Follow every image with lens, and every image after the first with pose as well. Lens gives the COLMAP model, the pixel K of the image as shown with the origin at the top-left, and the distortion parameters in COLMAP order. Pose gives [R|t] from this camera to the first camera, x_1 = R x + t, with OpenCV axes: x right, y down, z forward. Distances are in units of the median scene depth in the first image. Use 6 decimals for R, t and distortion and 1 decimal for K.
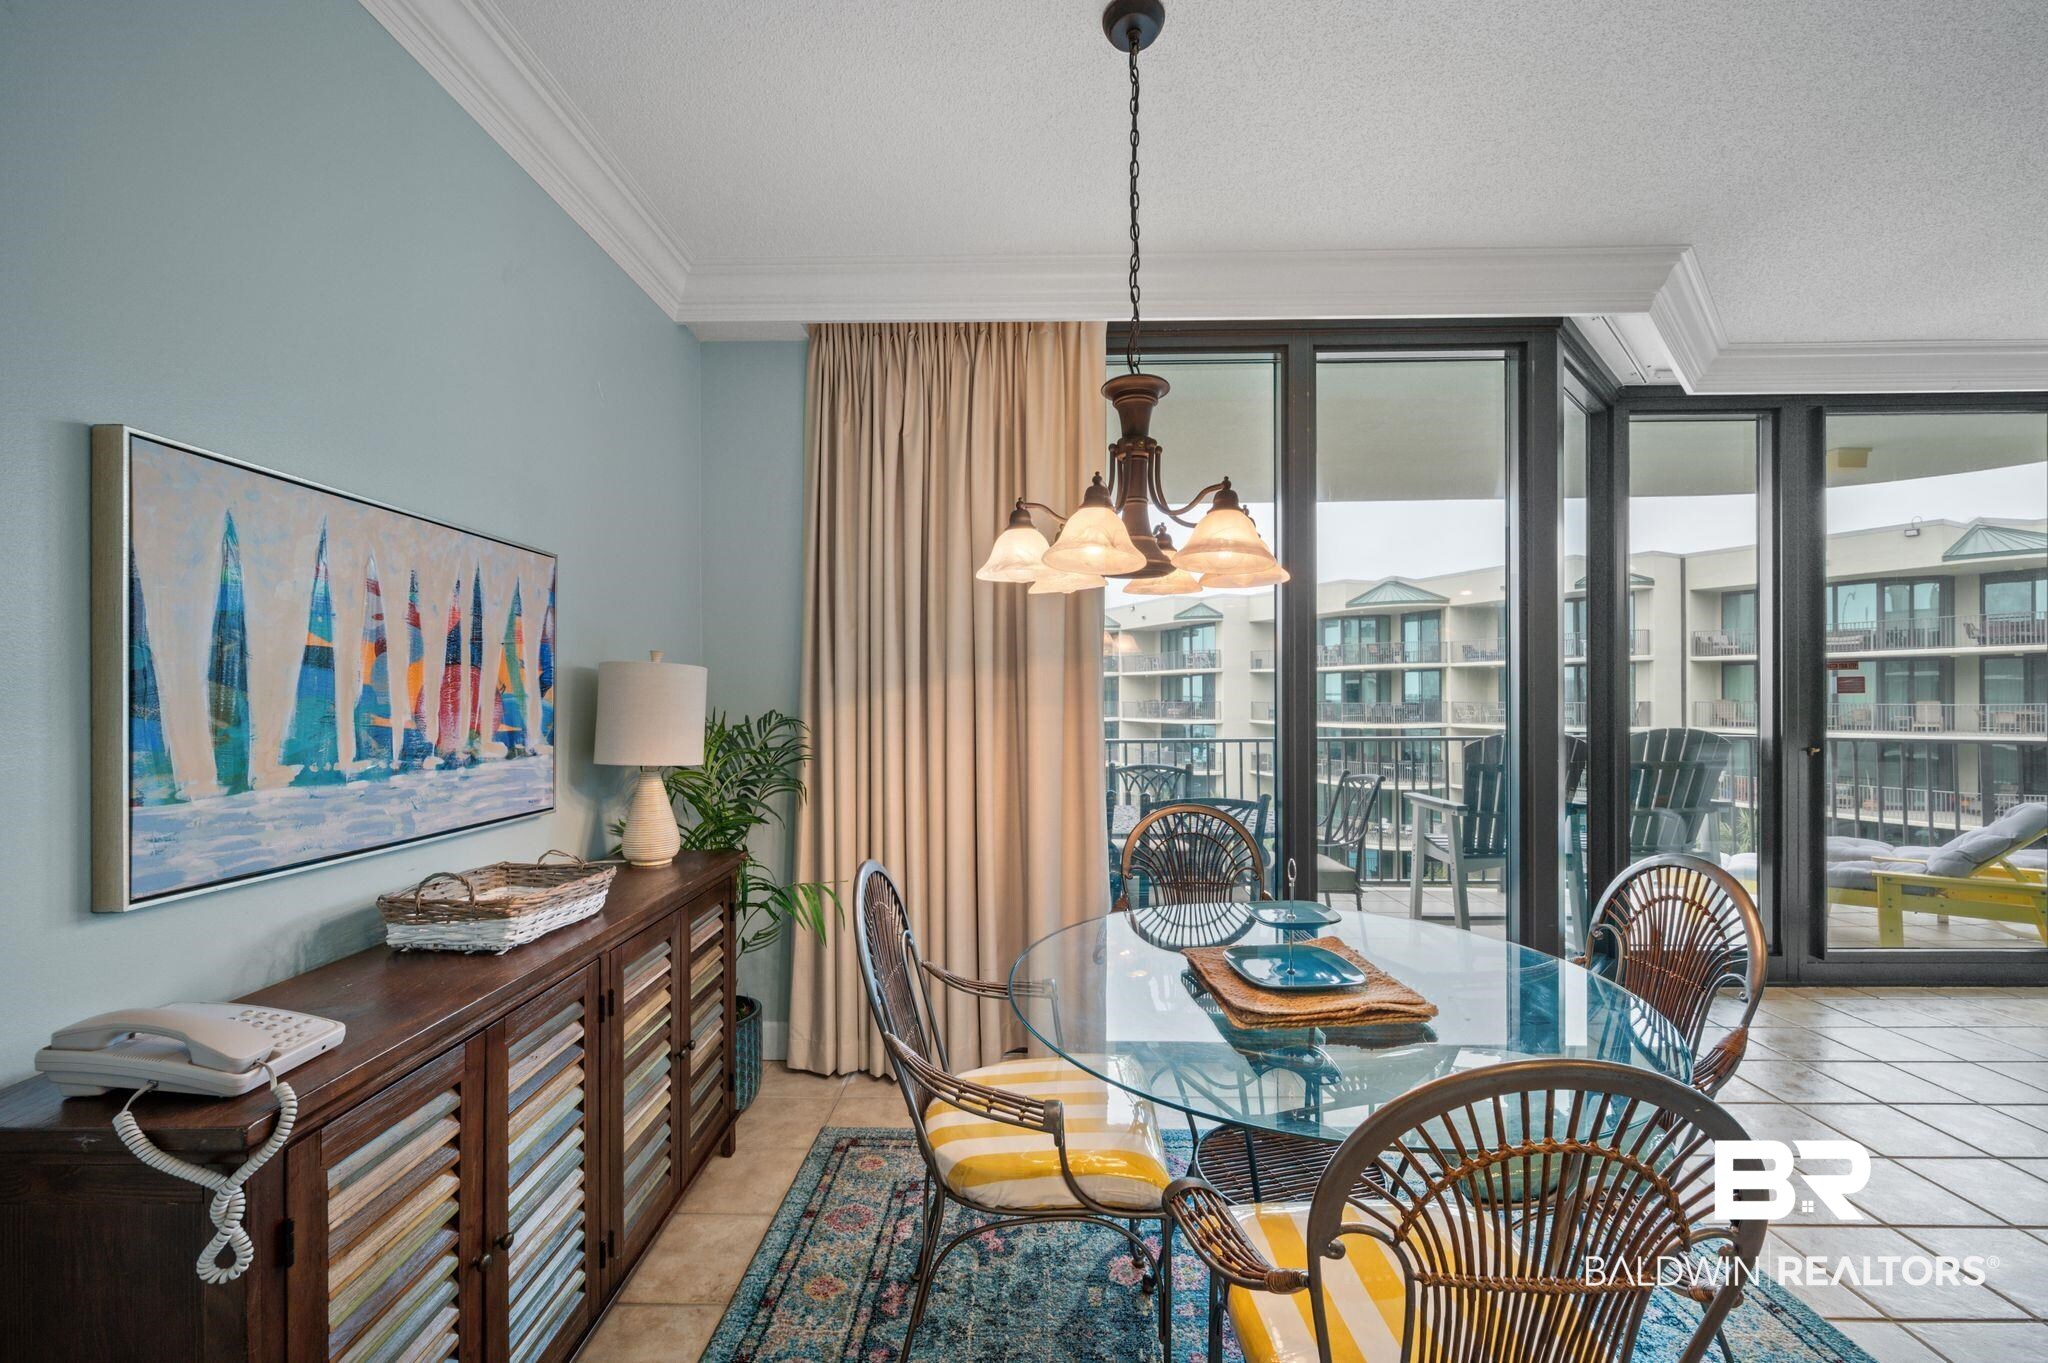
lens RADIAL K [[801.4, 0, 1025.2], [0, 801.4, 685.9], [0, 0, 1]] dist [-0.003198, -0.000415]
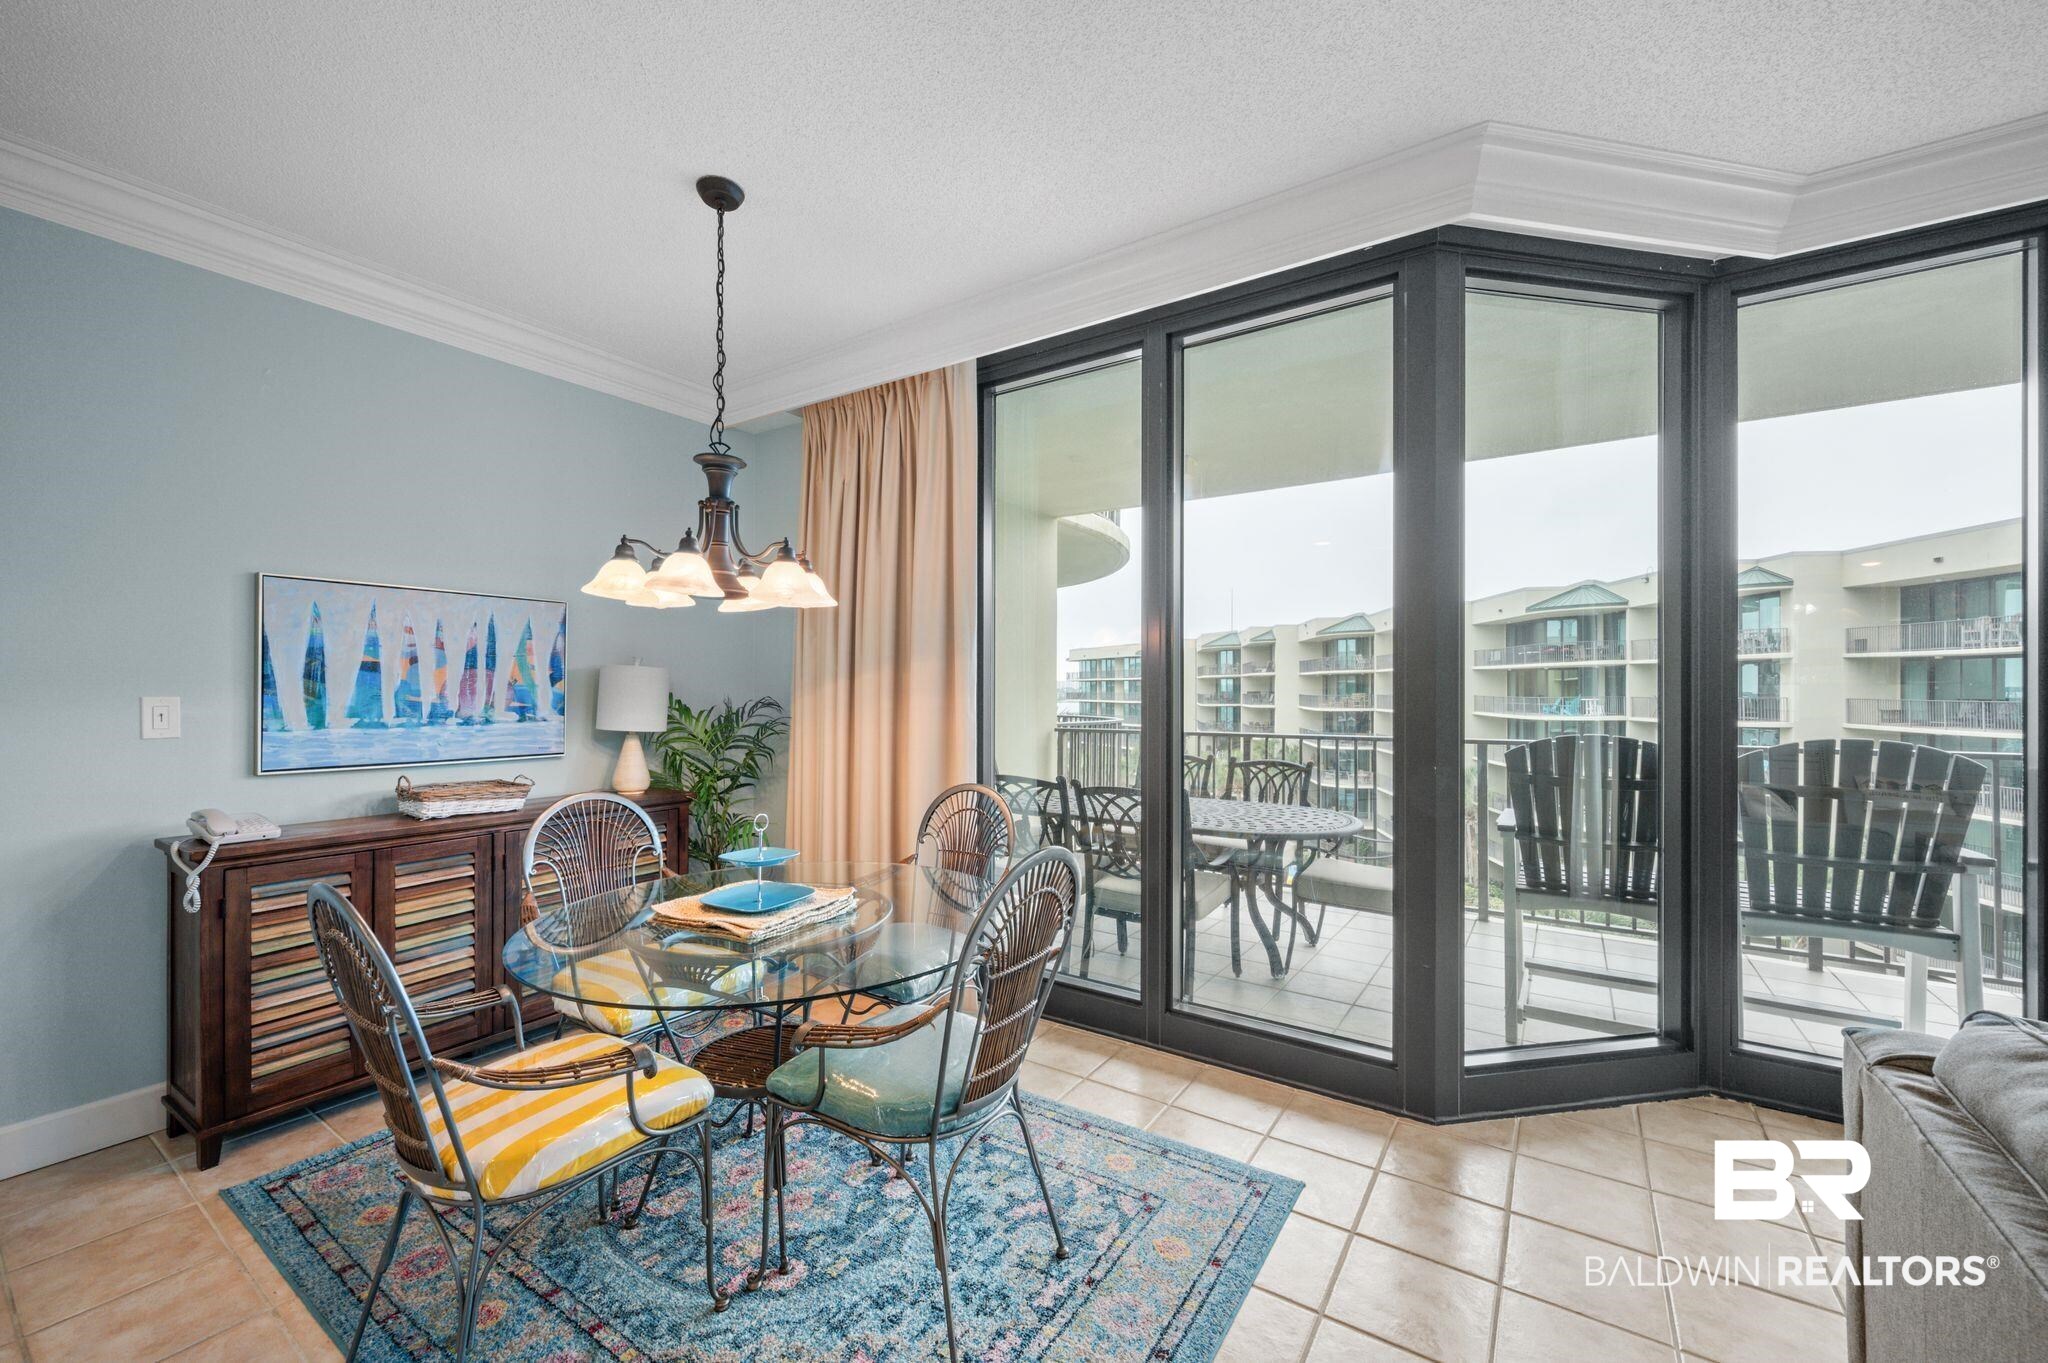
lens RADIAL K [[800.1, 0, 1034.3], [0, 800.1, 683.9], [0, 0, 1]] dist [-0.000088, -0.000227]
pose [[0.848471, 0.001276, -0.529241, 1.479459], [0.002486, 0.999976, 0.006396, -0.000447], [0.529236, -0.006742, 0.848448, 0.135198]]
